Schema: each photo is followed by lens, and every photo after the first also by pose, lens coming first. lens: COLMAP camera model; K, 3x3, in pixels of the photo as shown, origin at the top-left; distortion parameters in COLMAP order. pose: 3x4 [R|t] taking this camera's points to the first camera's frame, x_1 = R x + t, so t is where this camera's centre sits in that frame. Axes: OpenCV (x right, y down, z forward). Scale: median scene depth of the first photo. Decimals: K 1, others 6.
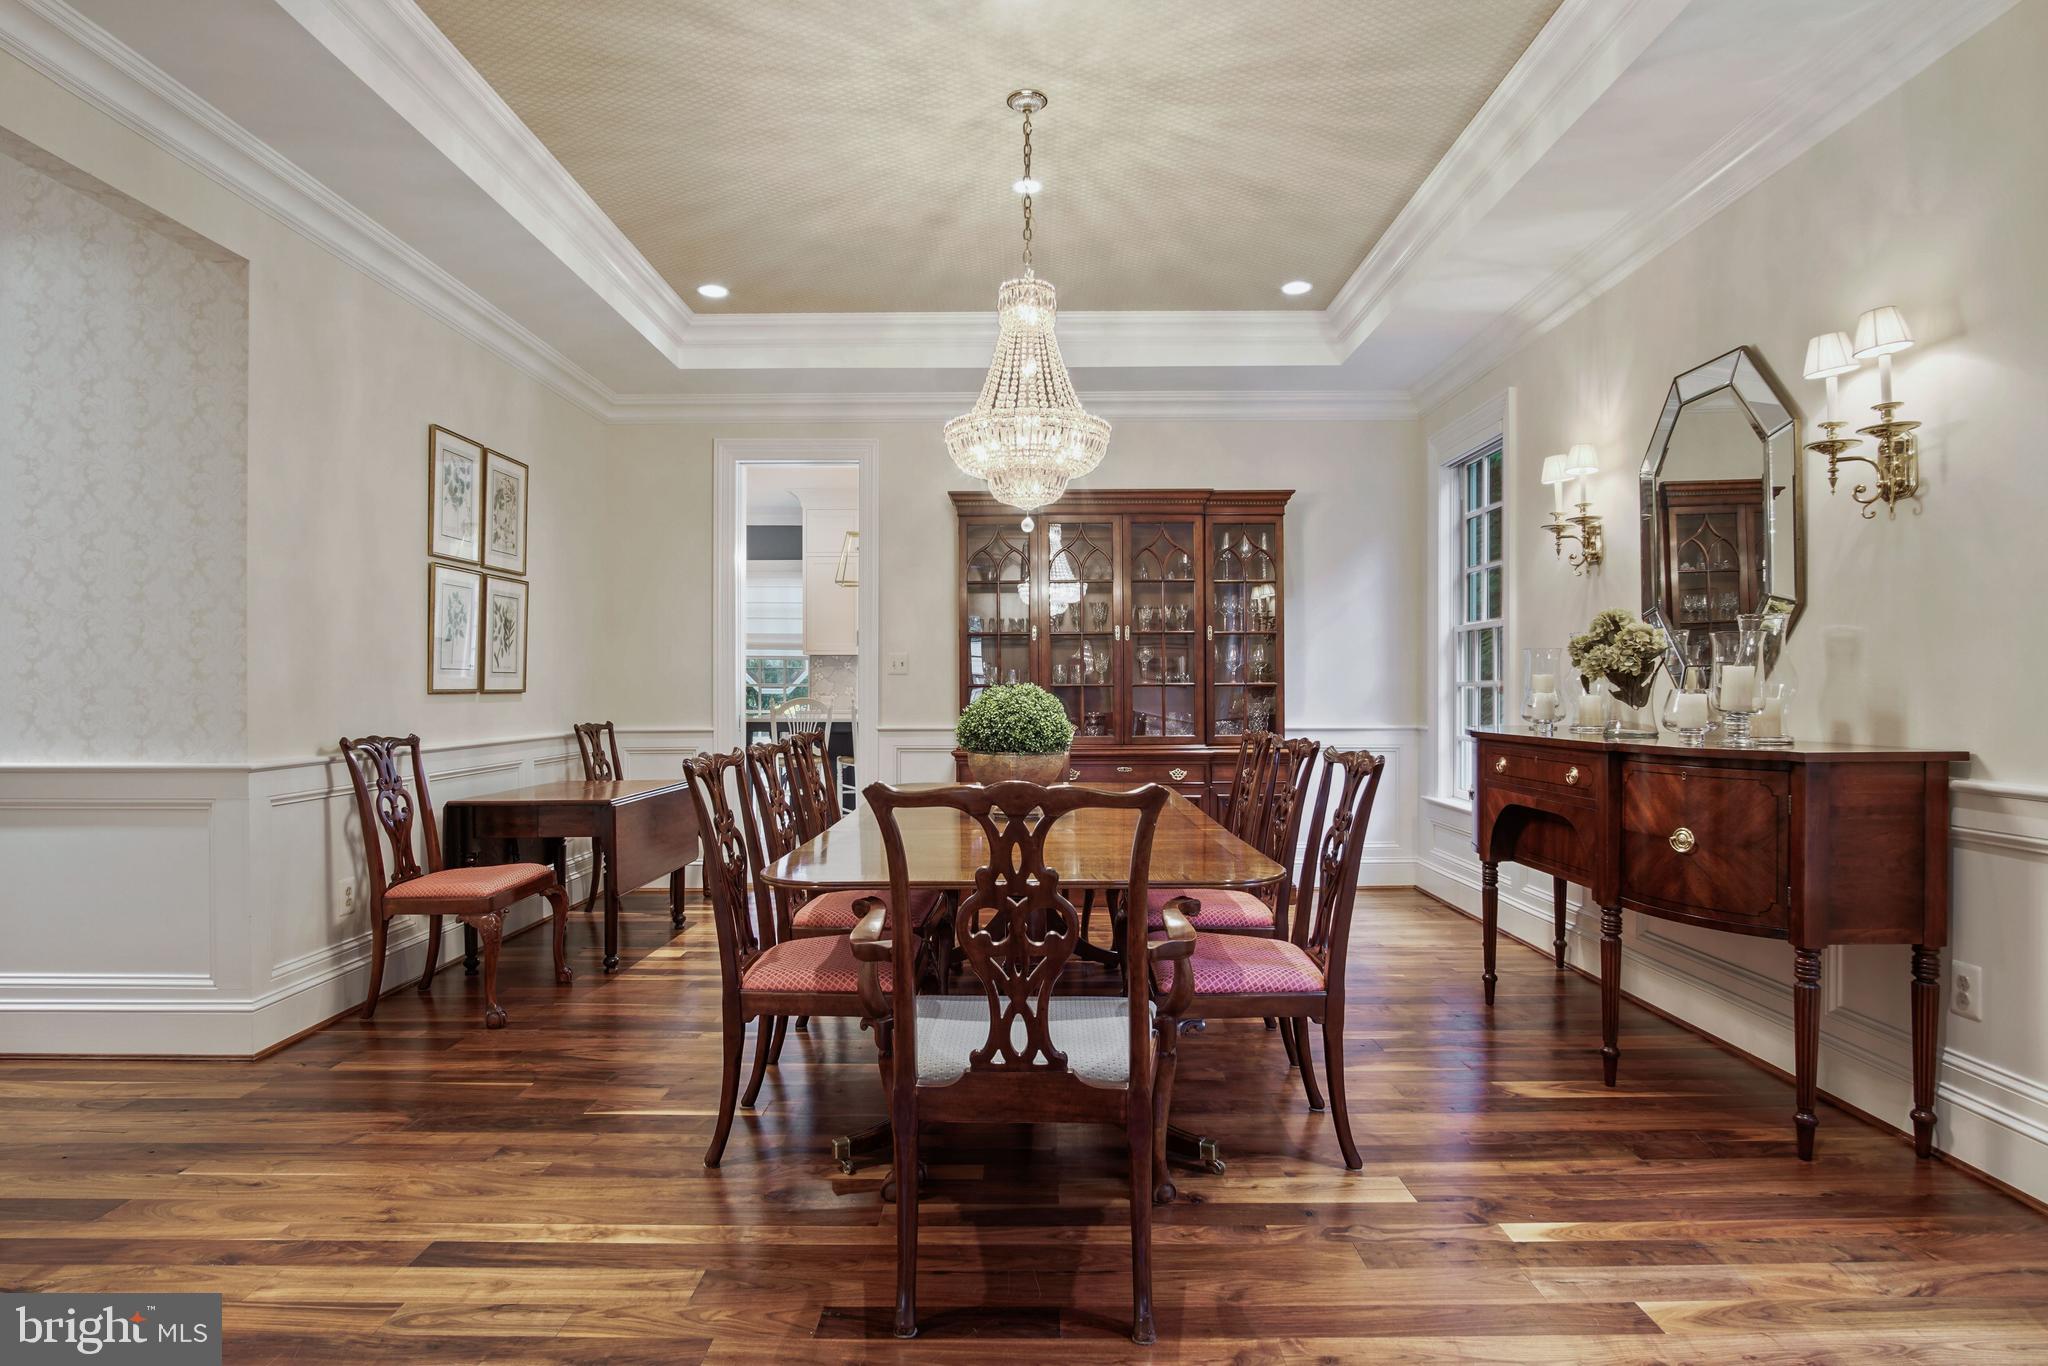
lens RADIAL K [[1097.0, 0, 1031.0], [0, 1097.0, 690.4], [0, 0, 1]] dist [-0.027886, 0.003584]
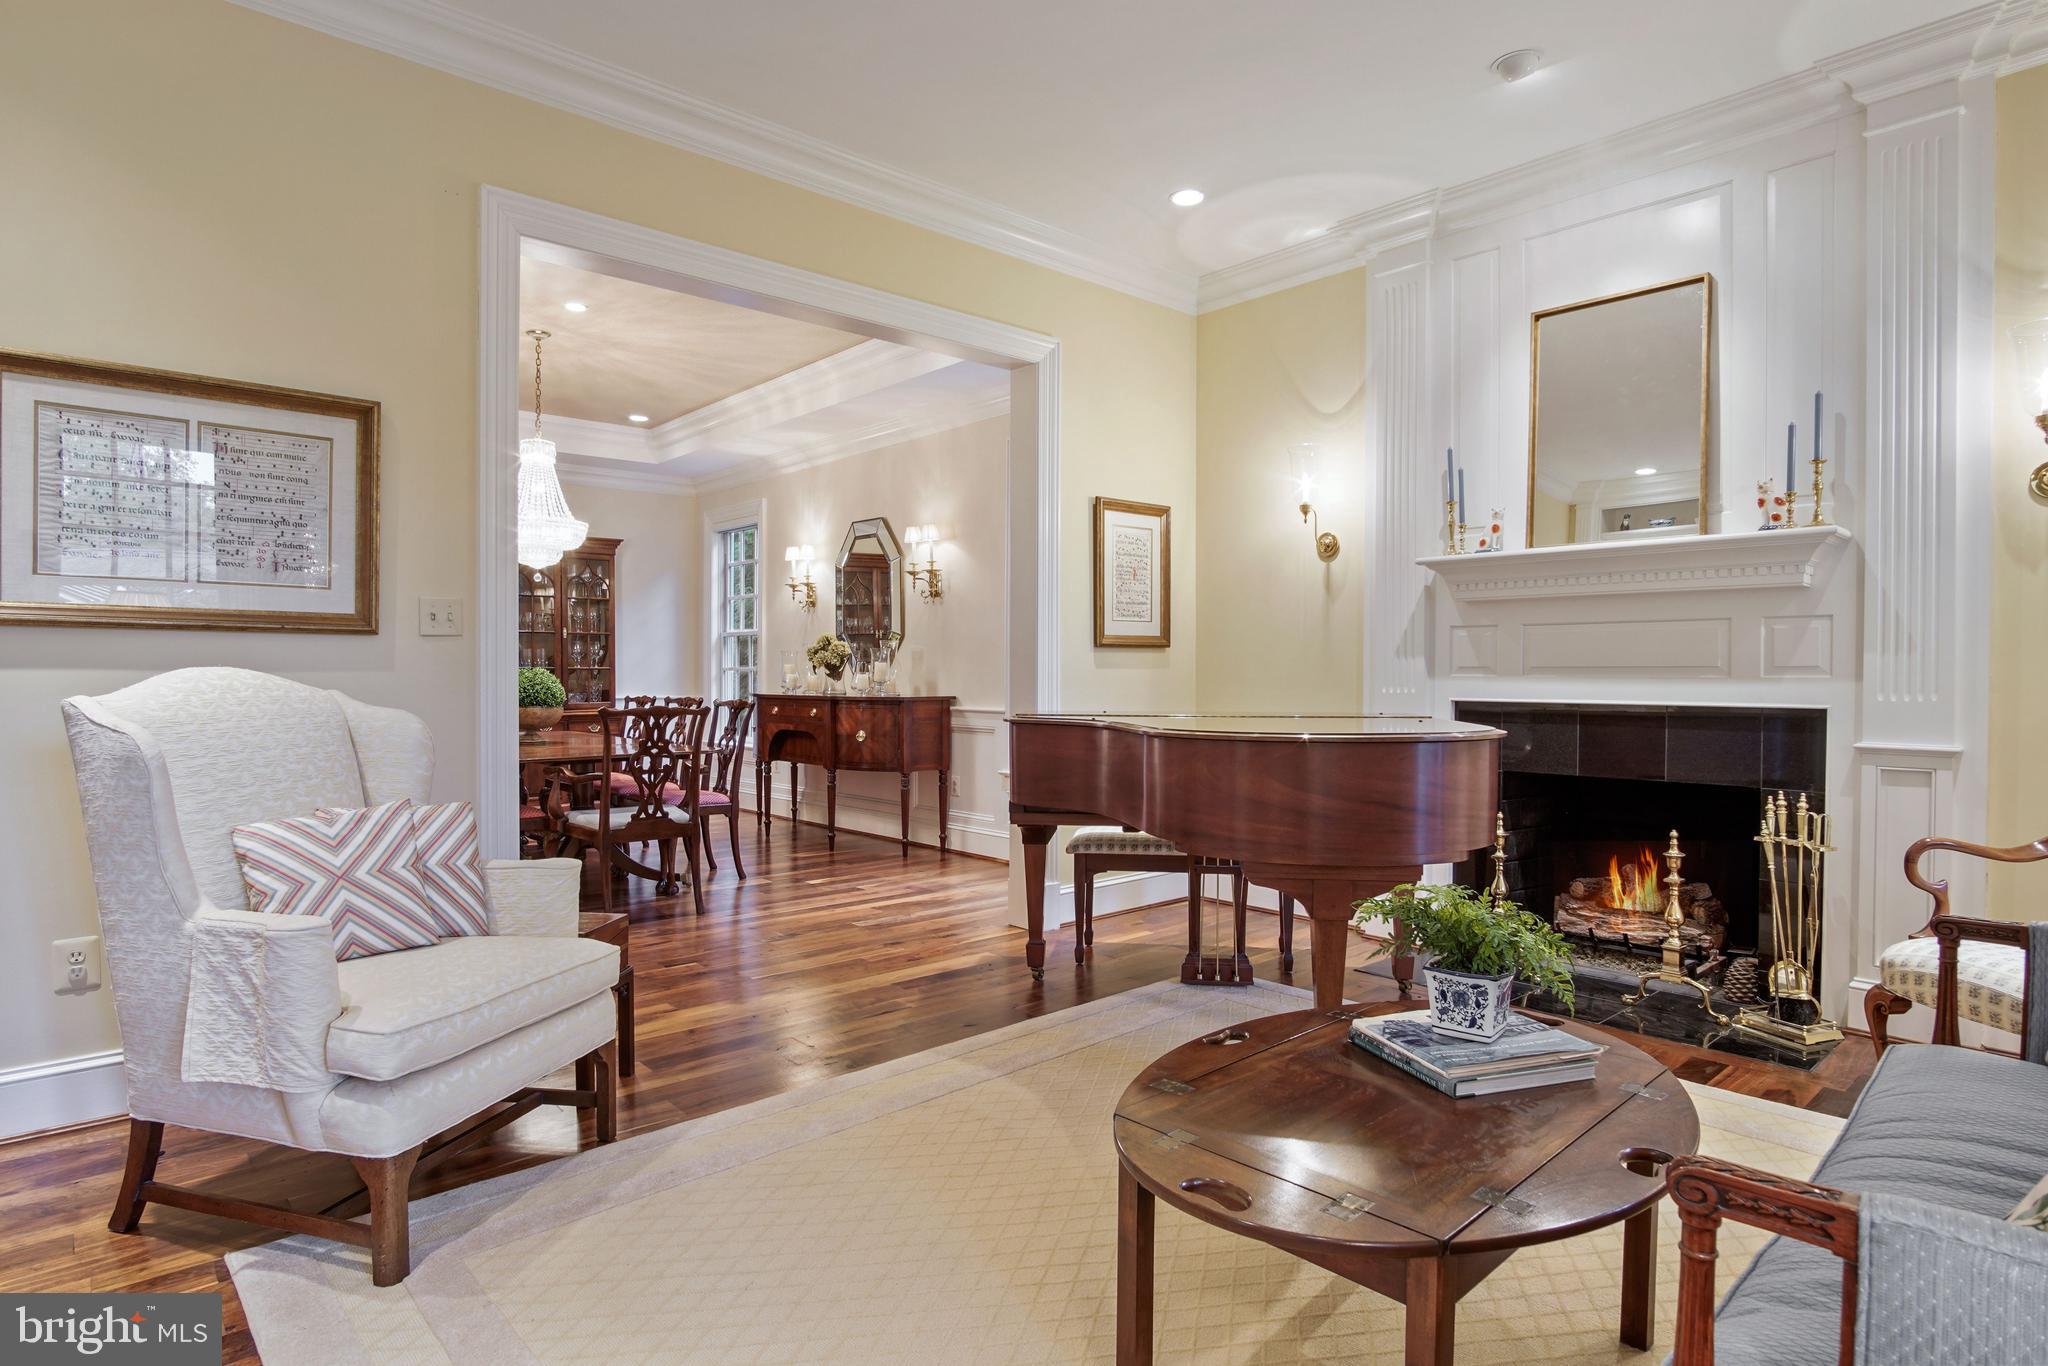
lens RADIAL K [[1097.0, 0, 1030.9], [0, 1097.0, 676.8], [0, 0, 1]] dist [-0.027886, 0.003584]
pose [[0.742339, 0.001013, 0.670024, -0.632089], [-0.001915, 0.999998, 0.000610, 0.005755], [-0.670022, -0.001736, 0.742339, -0.890299]]
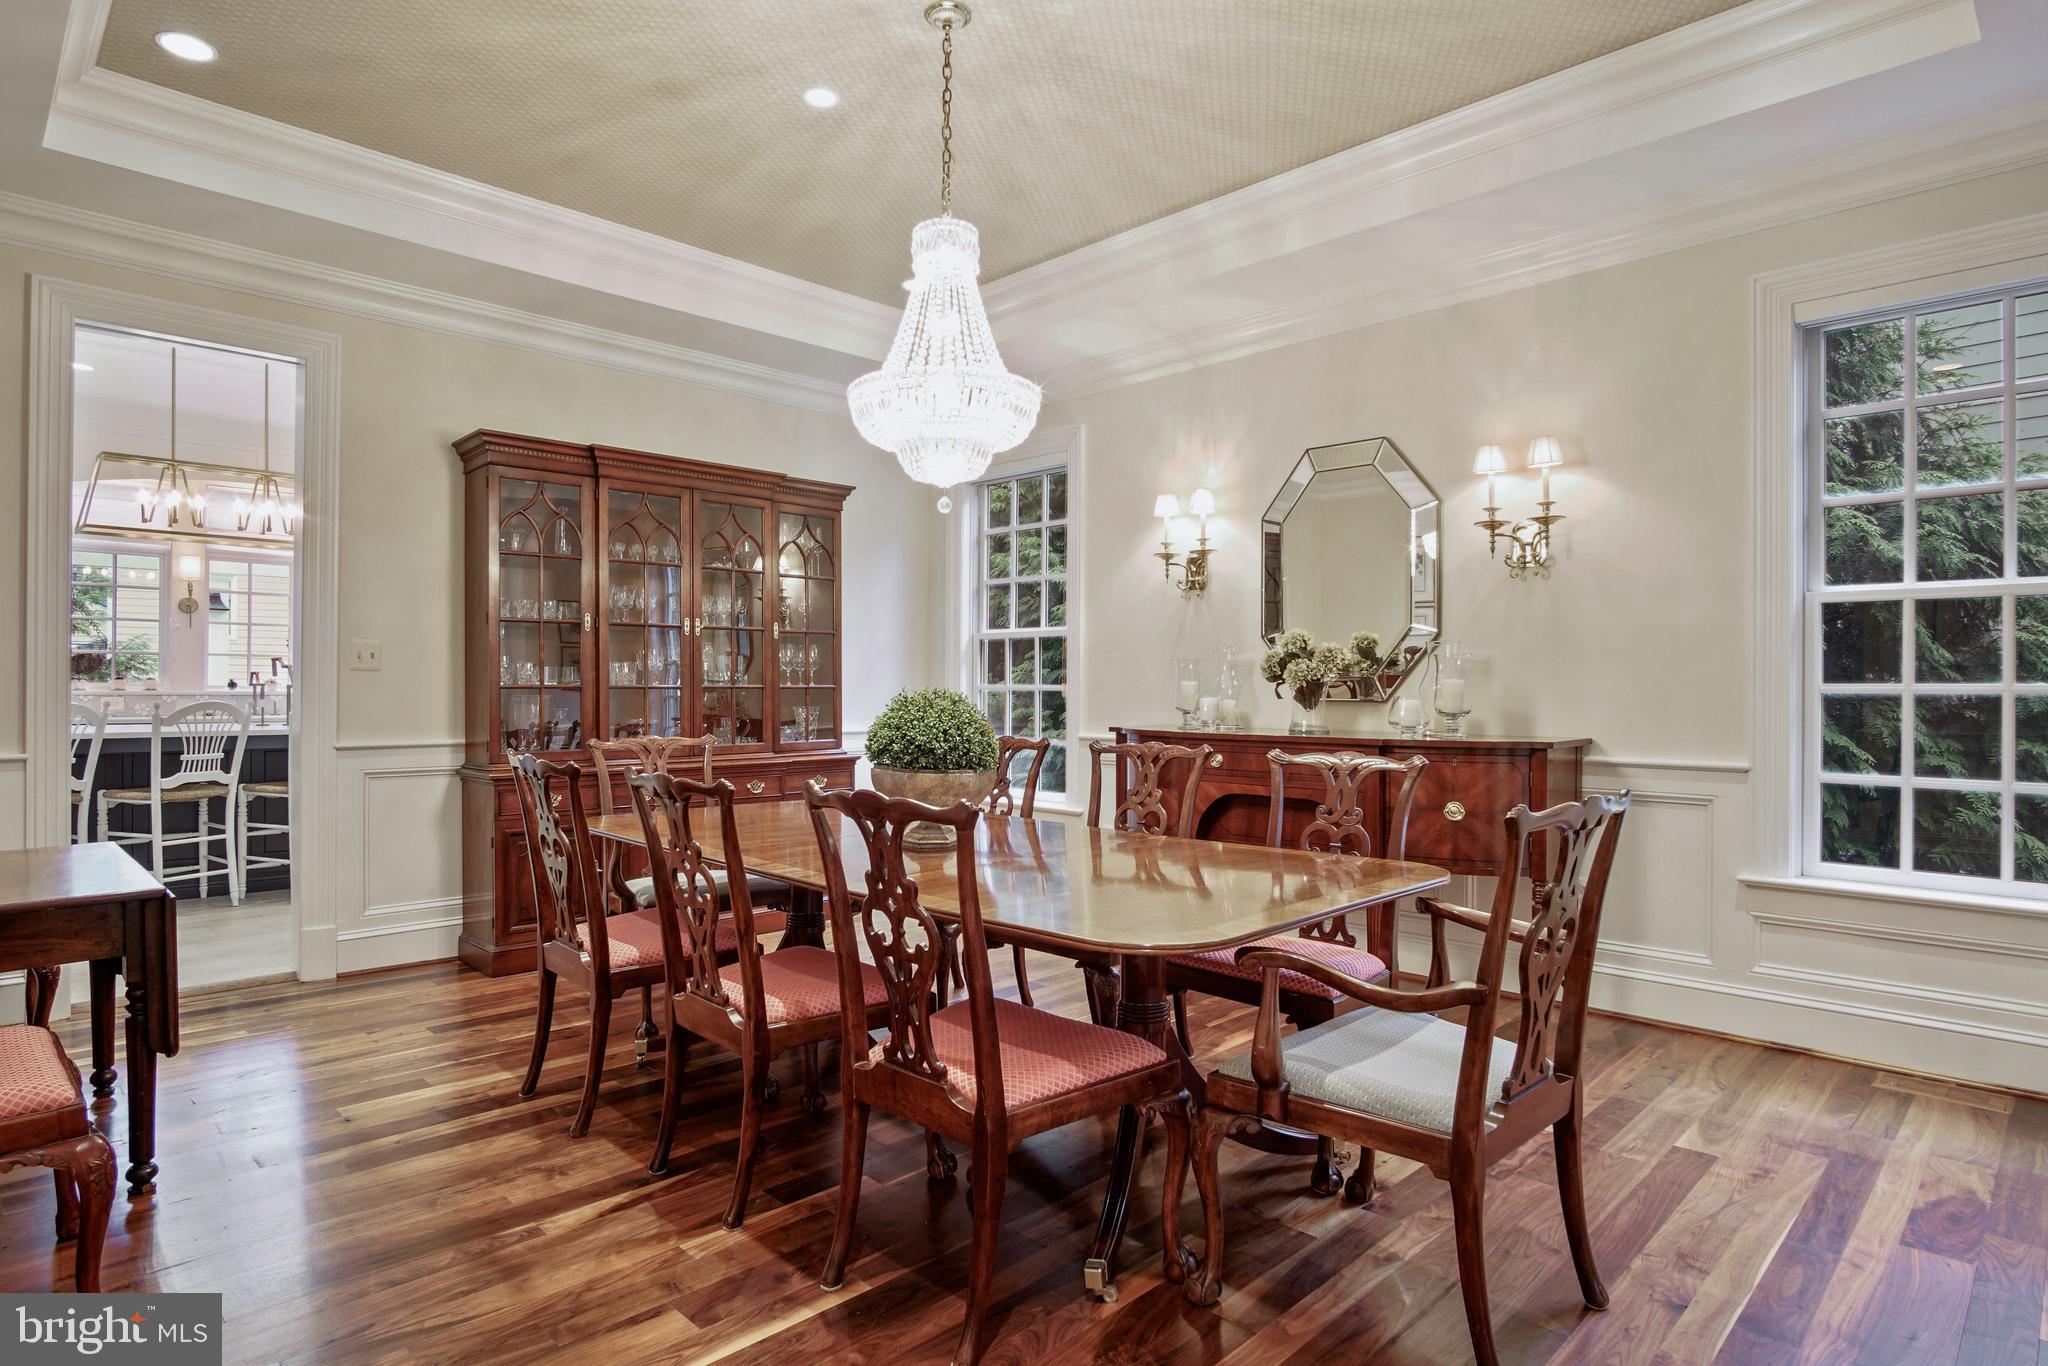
lens RADIAL K [[1097.0, 0, 1031.7], [0, 1097.0, 687.2], [0, 0, 1]] dist [-0.027886, 0.003584]
pose [[0.704176, 0.004527, 0.710011, -0.611696], [-0.003669, 0.999990, -0.002738, -0.006394], [-0.710016, -0.000677, 0.704185, 0.372472]]
